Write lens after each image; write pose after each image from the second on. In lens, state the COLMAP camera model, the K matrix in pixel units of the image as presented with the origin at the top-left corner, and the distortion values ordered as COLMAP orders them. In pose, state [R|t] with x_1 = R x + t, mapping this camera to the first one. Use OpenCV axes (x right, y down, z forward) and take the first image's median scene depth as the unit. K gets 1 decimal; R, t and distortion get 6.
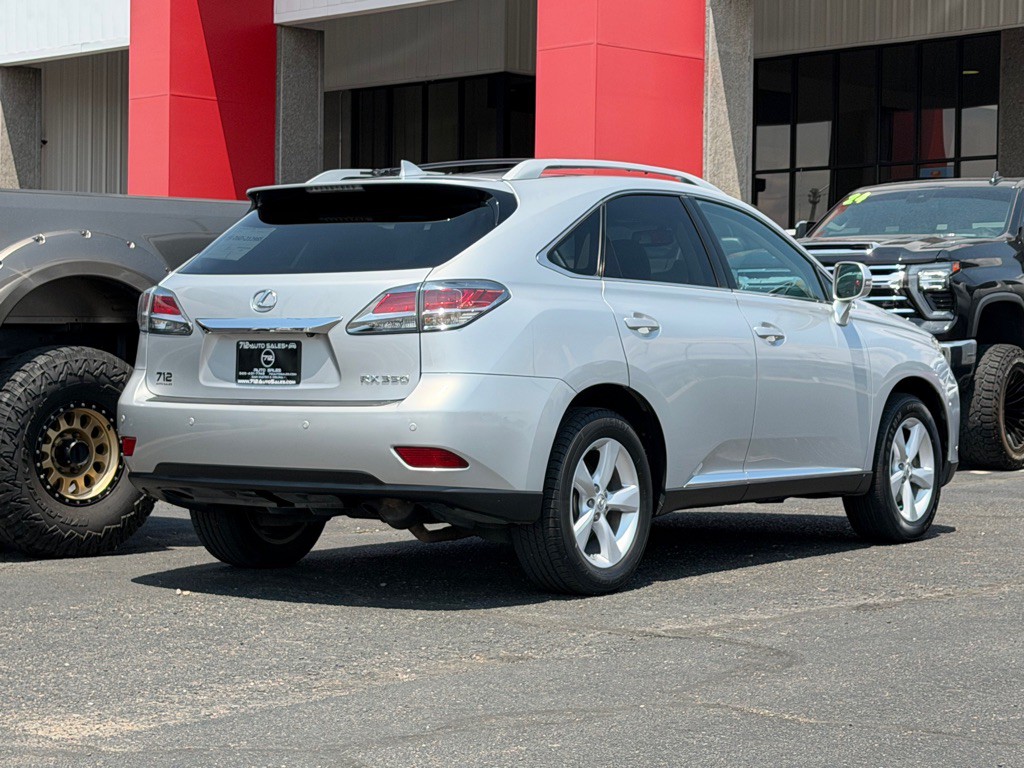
lens RADIAL K [[2256.1, 0, 512.0], [0, 2256.1, 384.0], [0, 0, 1]] dist [0.120241, 0.271725]
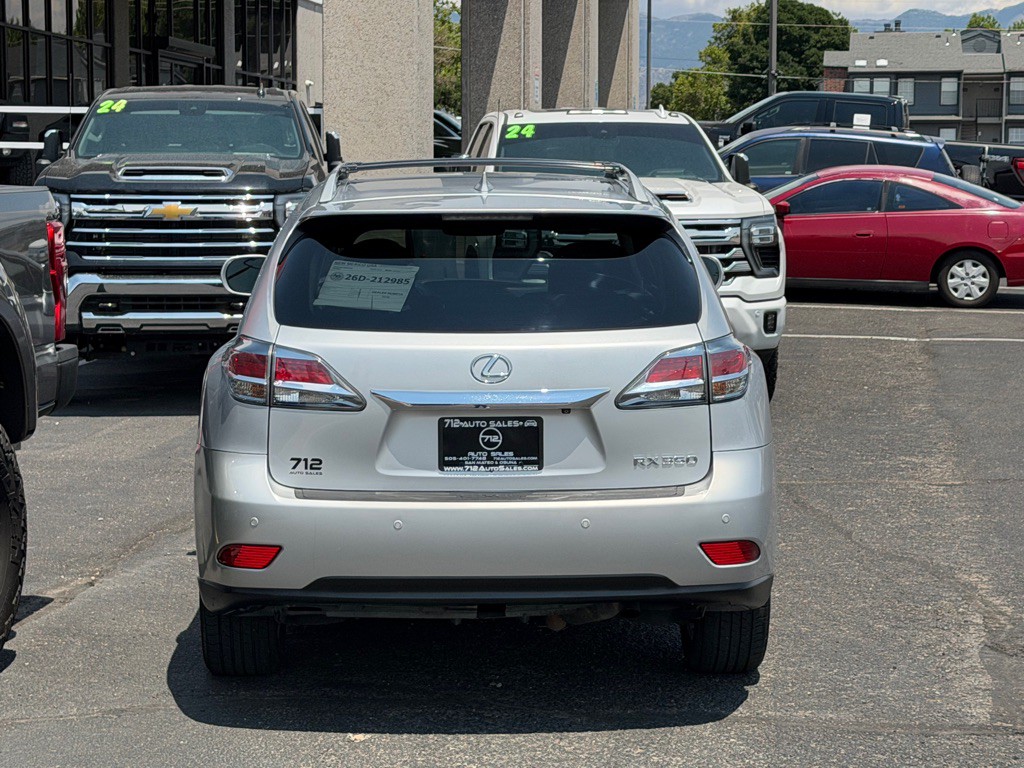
lens RADIAL K [[2267.6, 0, 521.4], [0, 2267.6, 386.9], [0, 0, 1]] dist [0.115730, 0.125888]
pose [[0.792880, -0.062779, 0.606135, -0.522449], [0.012282, 0.996123, 0.087105, -0.088975], [-0.609254, -0.061619, 0.790577, 0.318765]]
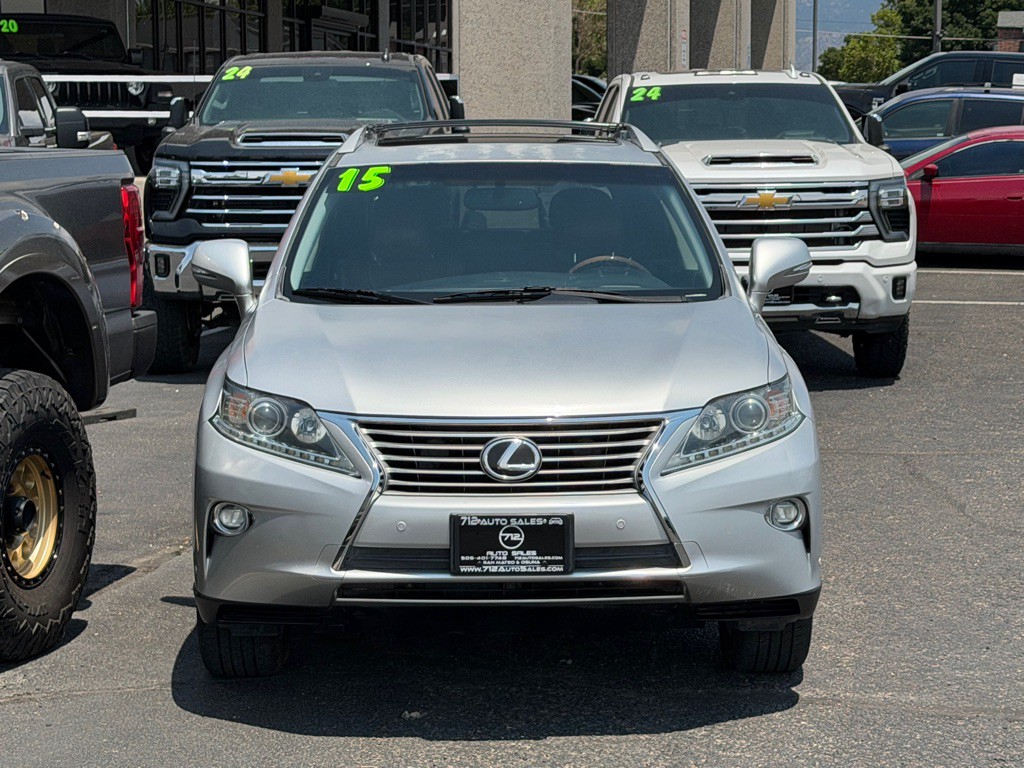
lens RADIAL K [[2258.5, 0, 511.4], [0, 2258.5, 402.4], [0, 0, 1]] dist [0.115302, 0.147777]
pose [[0.838964, -0.074103, 0.539118, -0.476771], [0.019271, 0.994110, 0.106653, -0.085471], [-0.543846, -0.079088, 0.835450, 0.322466]]
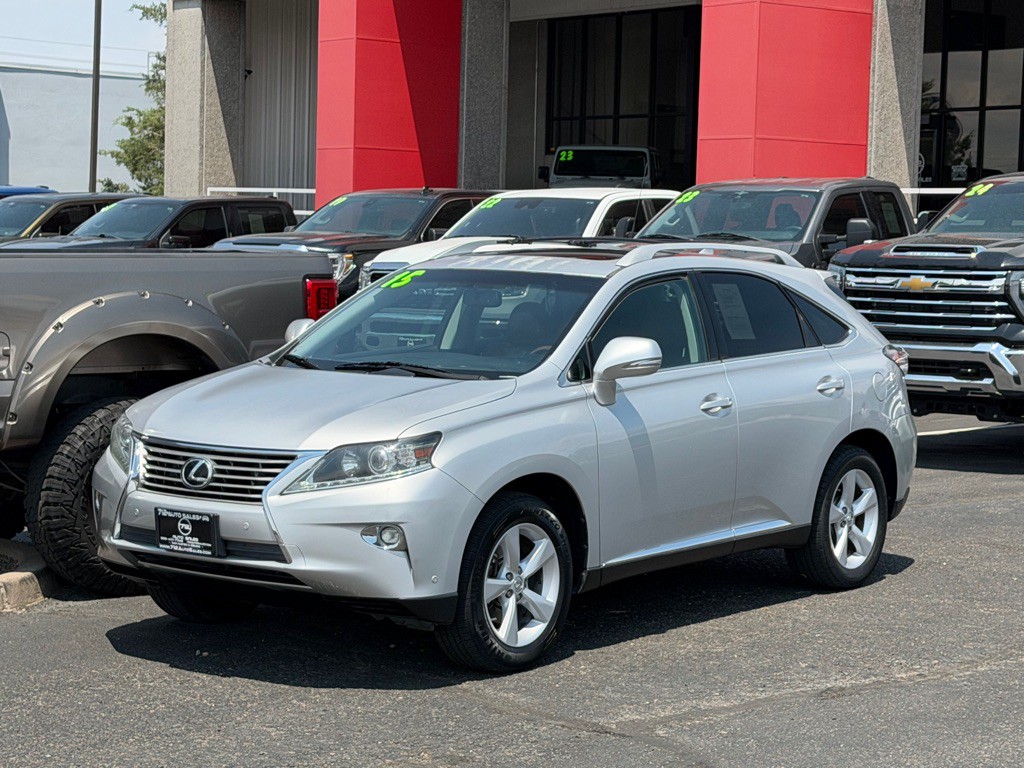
lens RADIAL K [[2256.6, 0, 534.9], [0, 2256.6, 387.7], [0, 0, 1]] dist [0.148448, -0.123914]
pose [[0.994909, 0.018923, -0.098984, 0.107669], [-0.013519, 0.998396, 0.054982, -0.088229], [0.099866, -0.053364, 0.993569, -0.049628]]
